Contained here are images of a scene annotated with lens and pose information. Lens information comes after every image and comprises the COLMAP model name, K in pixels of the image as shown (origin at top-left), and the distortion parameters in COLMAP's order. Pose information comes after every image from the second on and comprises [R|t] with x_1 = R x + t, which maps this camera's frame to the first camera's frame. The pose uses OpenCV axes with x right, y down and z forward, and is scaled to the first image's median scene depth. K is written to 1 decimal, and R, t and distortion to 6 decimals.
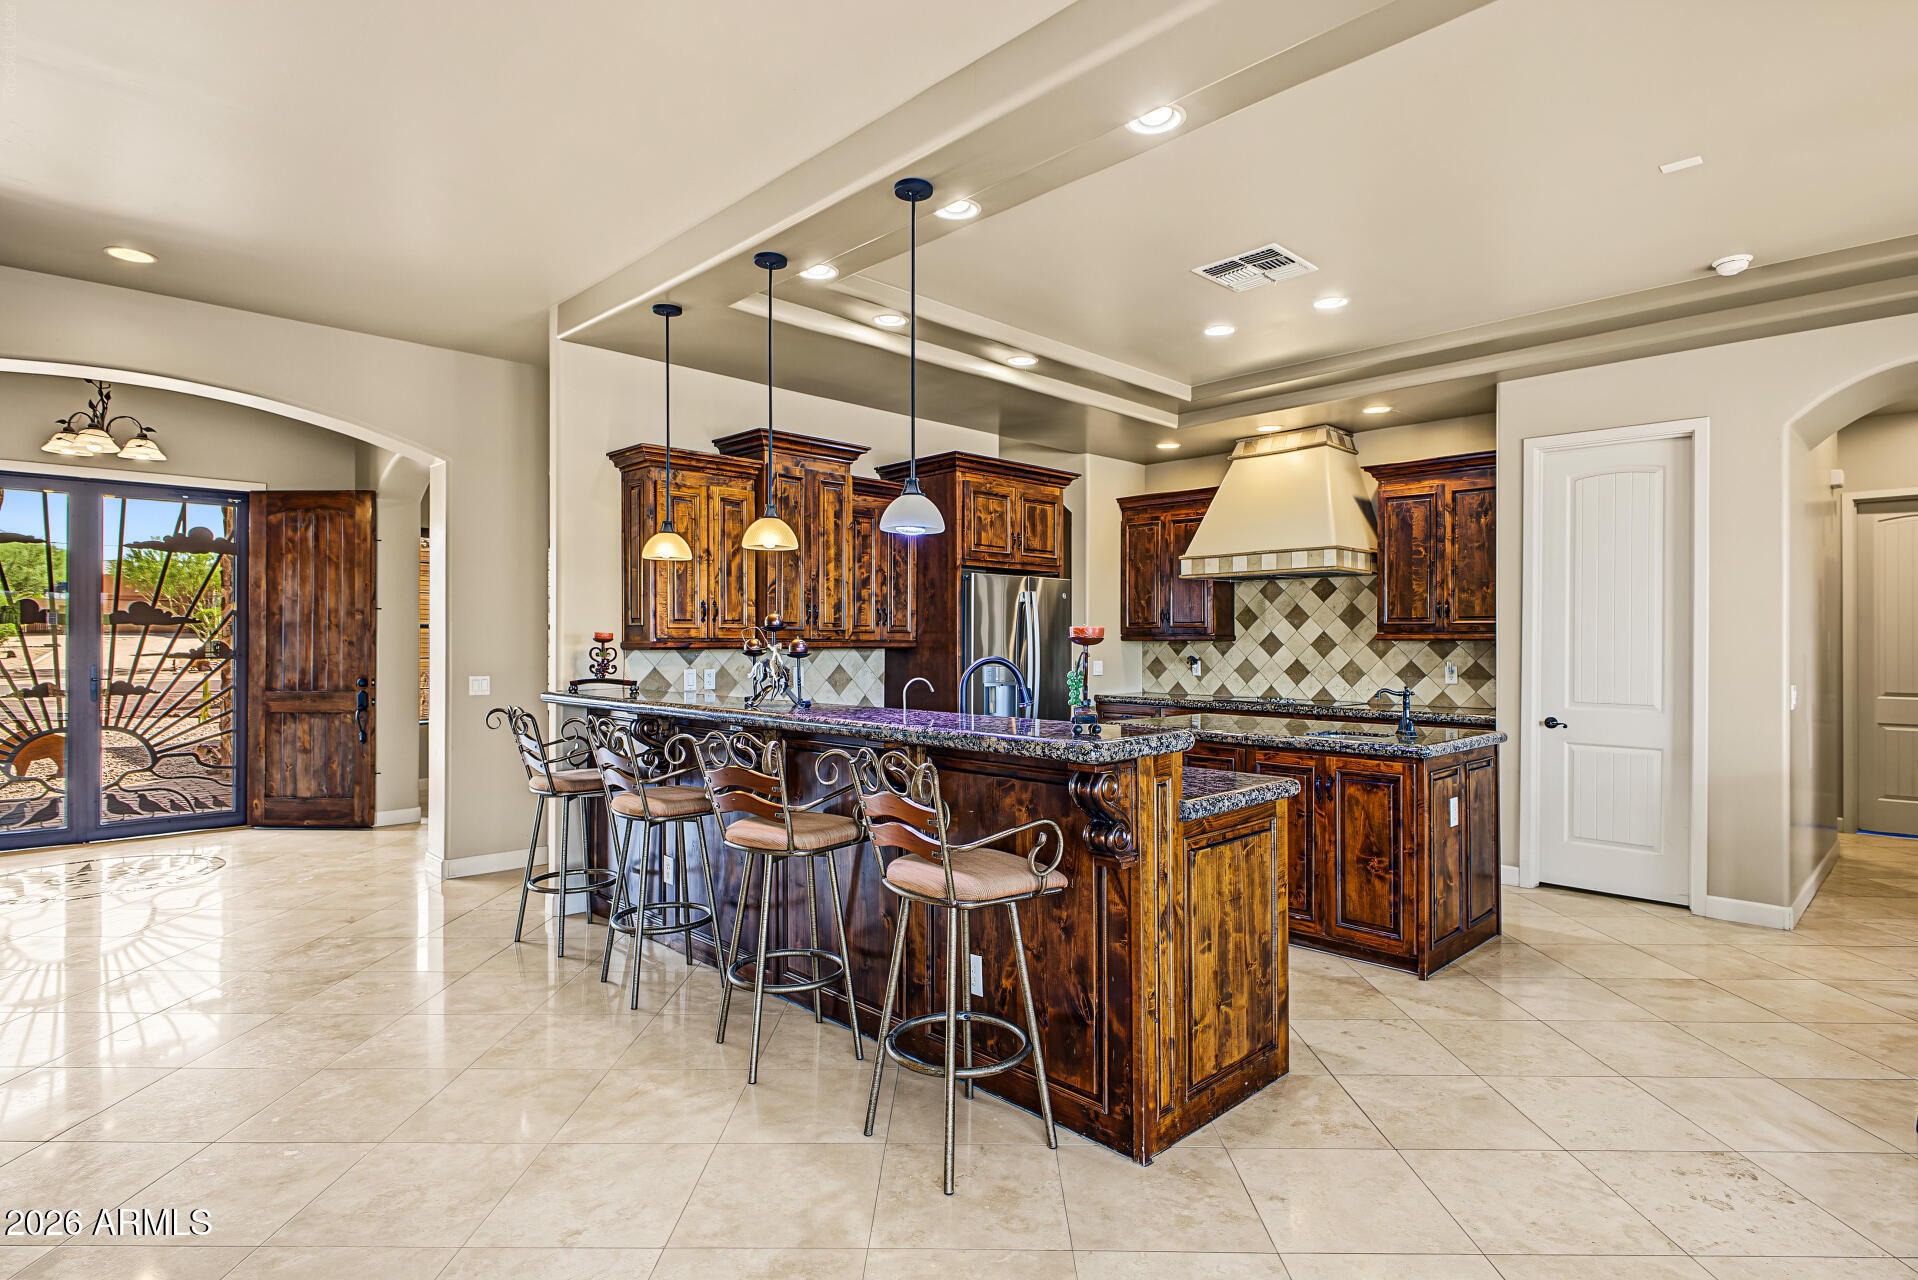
lens RADIAL K [[985.5, 0, 959.3], [0, 985.5, 627.9], [0, 0, 1]] dist [0.004743, -0.000448]
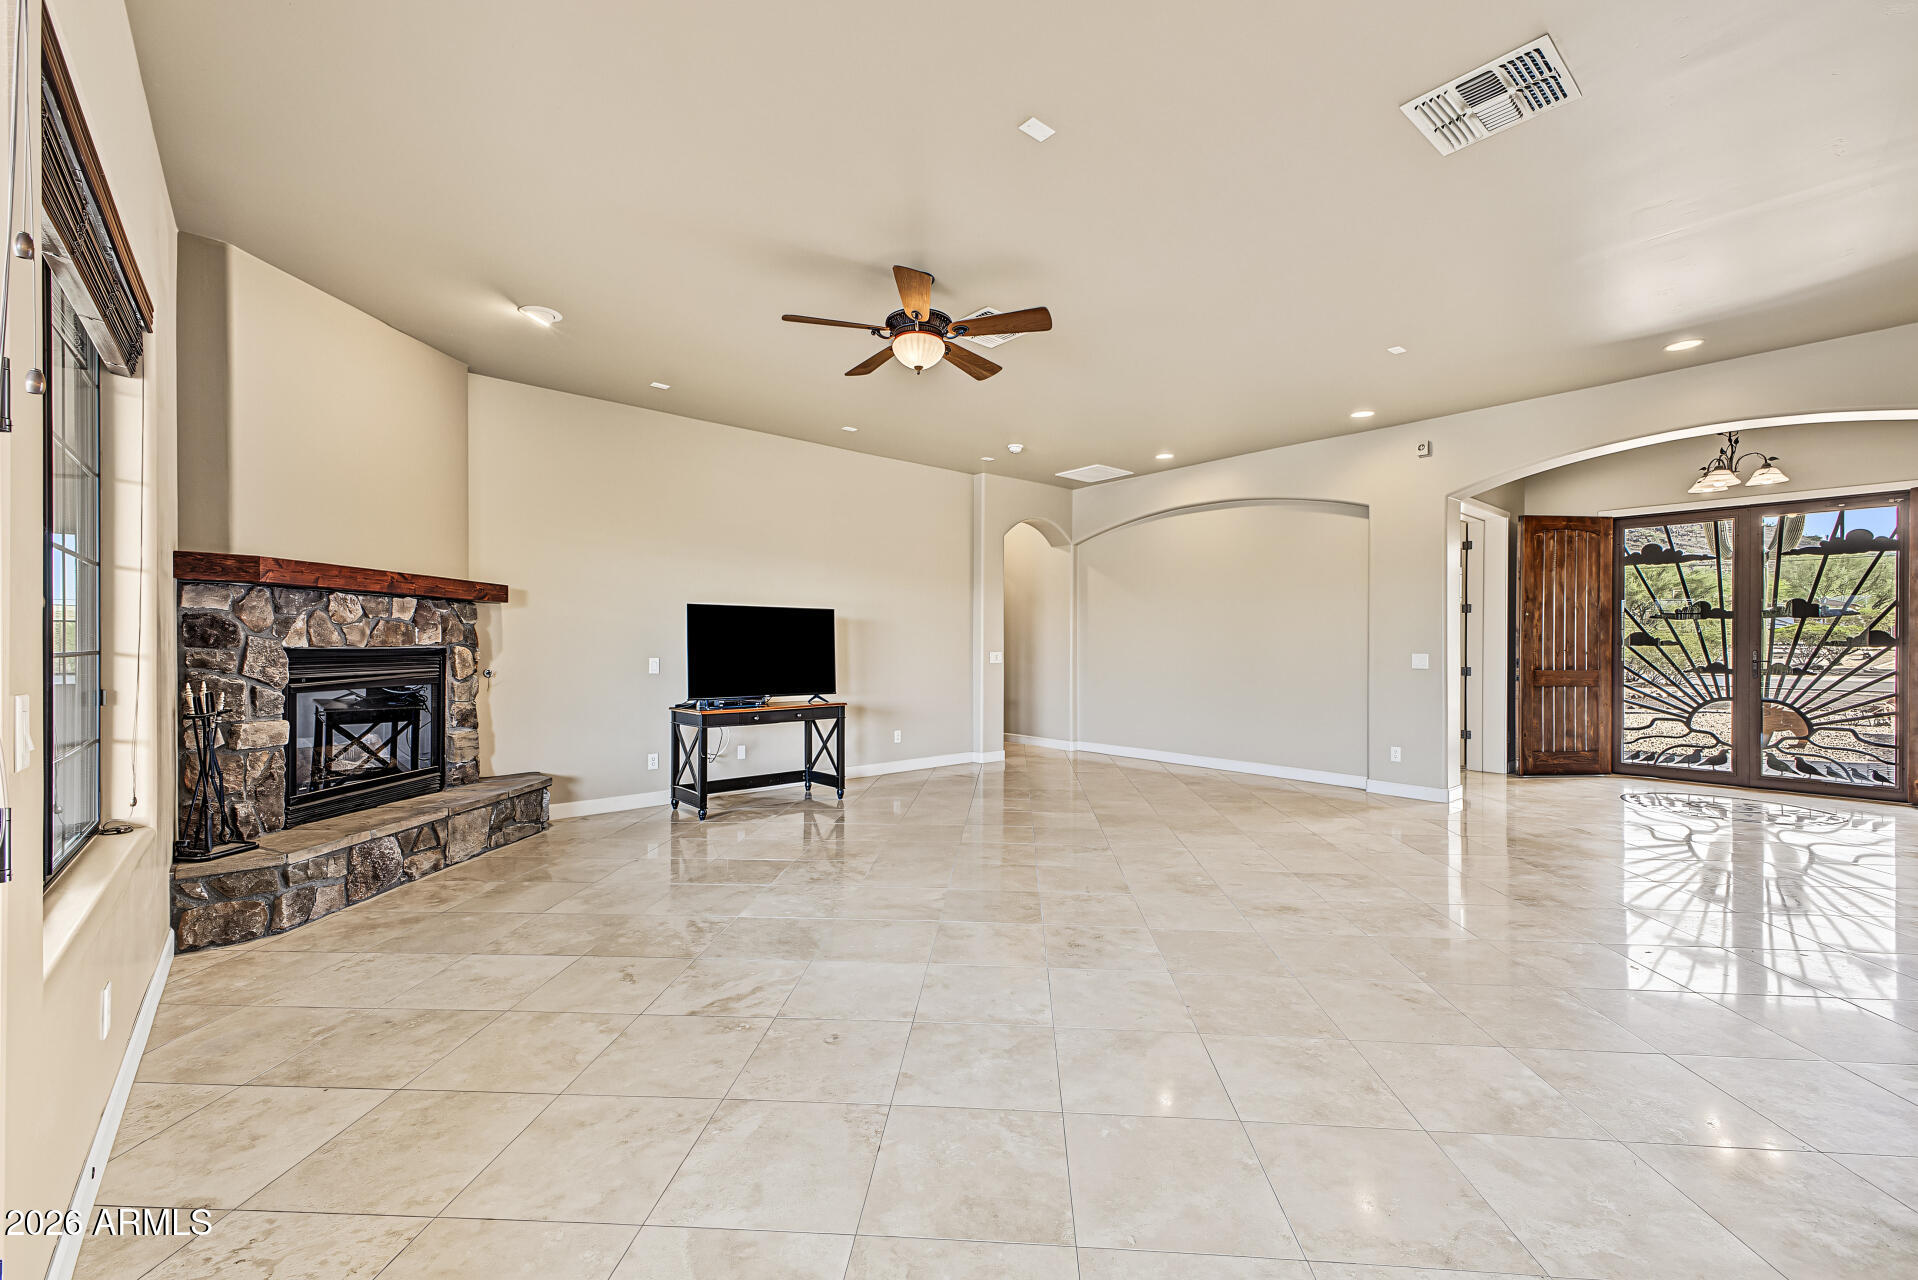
lens RADIAL K [[772.7, 0, 962.6], [0, 772.7, 643.7], [0, 0, 1]] dist [0.006617, -0.000313]
pose [[-0.068297, 0.001950, -0.997663, 0.200166], [0.013624, 0.999907, 0.001022, 0.014515], [0.997572, -0.013523, -0.068317, 0.046052]]
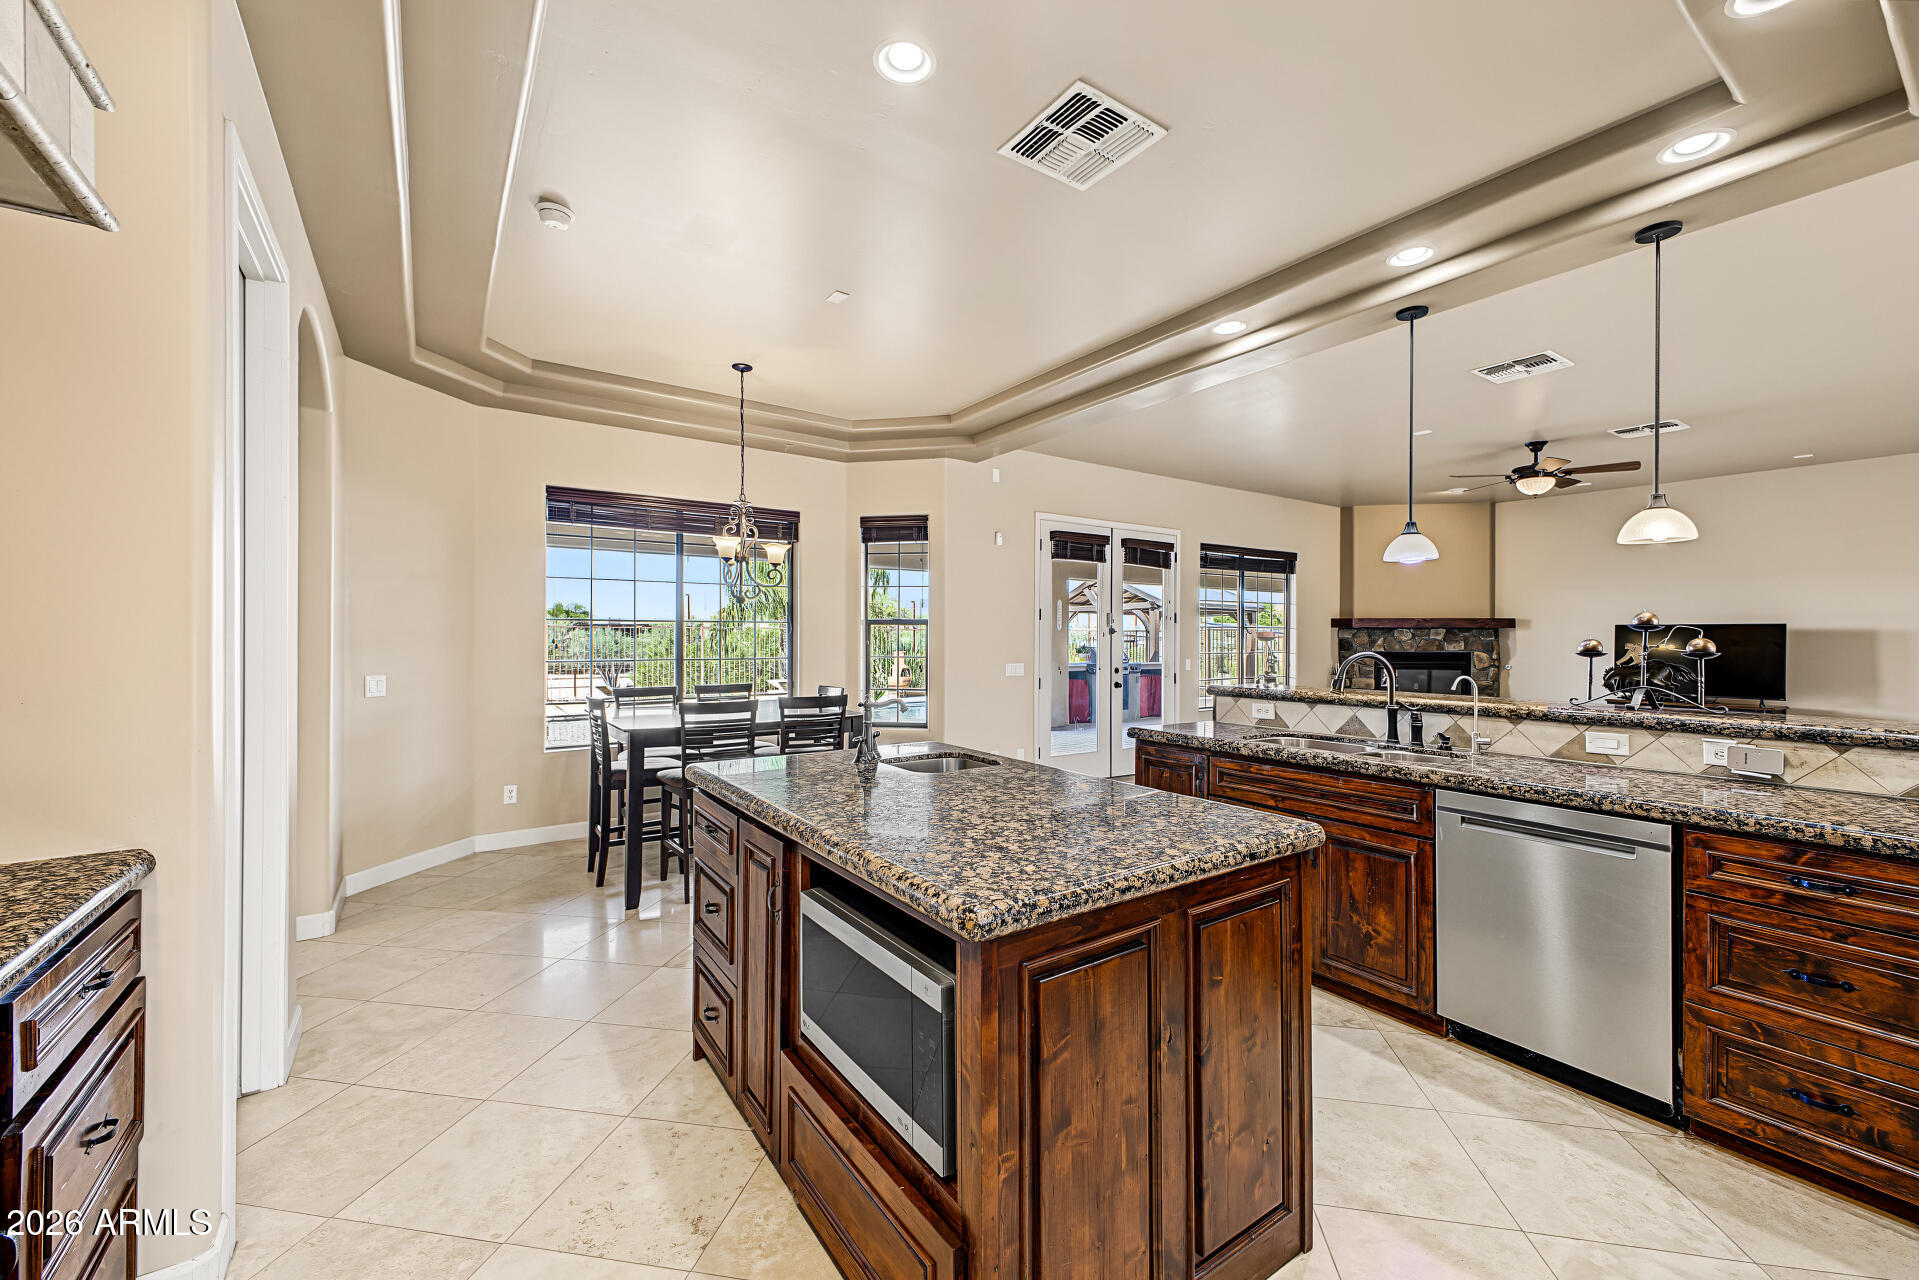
lens RADIAL K [[773.1, 0, 963.9], [0, 773.1, 640.0], [0, 0, 1]] dist [0.006617, -0.000313]
pose [[-0.985645, -0.003415, 0.168797, 0.206941], [-0.005865, 0.999884, -0.014021, 0.015523], [-0.168729, -0.014810, -0.985551, 1.017141]]
